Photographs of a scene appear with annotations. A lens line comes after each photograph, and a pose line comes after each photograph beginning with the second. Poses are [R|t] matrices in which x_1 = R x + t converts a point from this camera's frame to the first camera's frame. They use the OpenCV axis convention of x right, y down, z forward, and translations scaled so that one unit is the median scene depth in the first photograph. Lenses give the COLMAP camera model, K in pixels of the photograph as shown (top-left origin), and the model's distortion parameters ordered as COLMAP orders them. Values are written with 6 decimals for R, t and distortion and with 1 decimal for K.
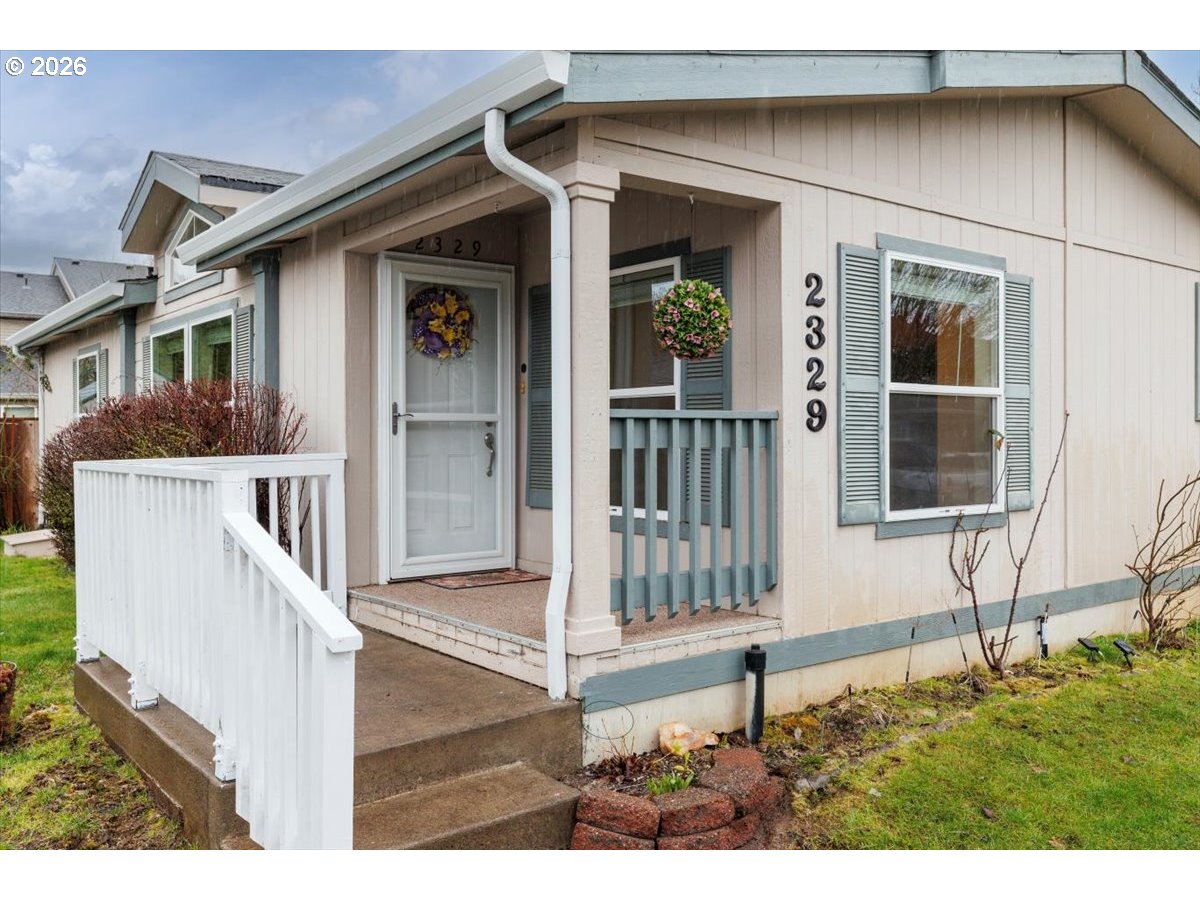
lens RADIAL K [[1014.3, 0, 600.6], [0, 1014.3, 443.9], [0, 0, 1]] dist [-0.004325, 0.000304]
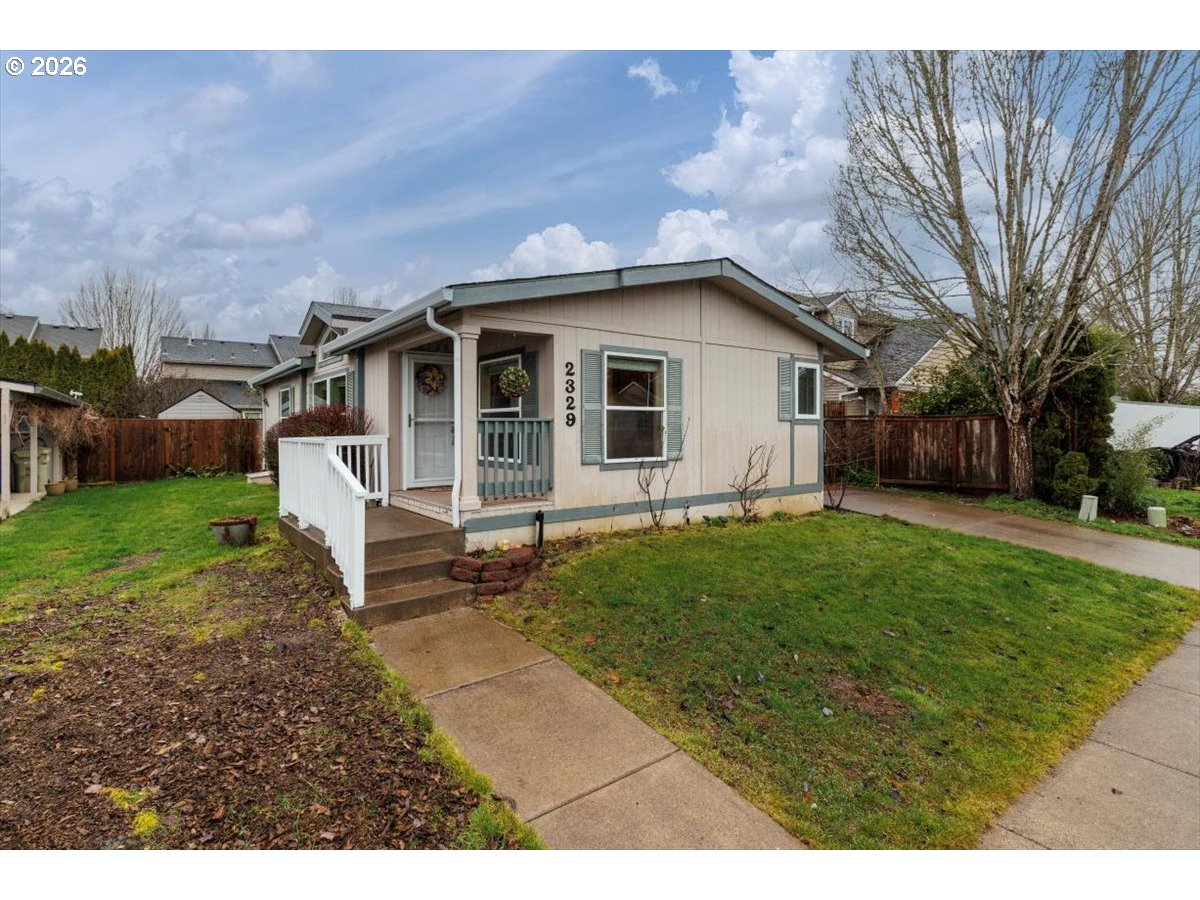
lens RADIAL K [[564.2, 0, 528.5], [0, 564.2, 432.1], [0, 0, 1]] dist [0.003332, 0.000059]
pose [[0.997937, 0.000218, -0.064203, 0.187074], [-0.000156, 1.000000, 0.000973, 0.000564], [0.064203, -0.000961, 0.997936, -0.354691]]
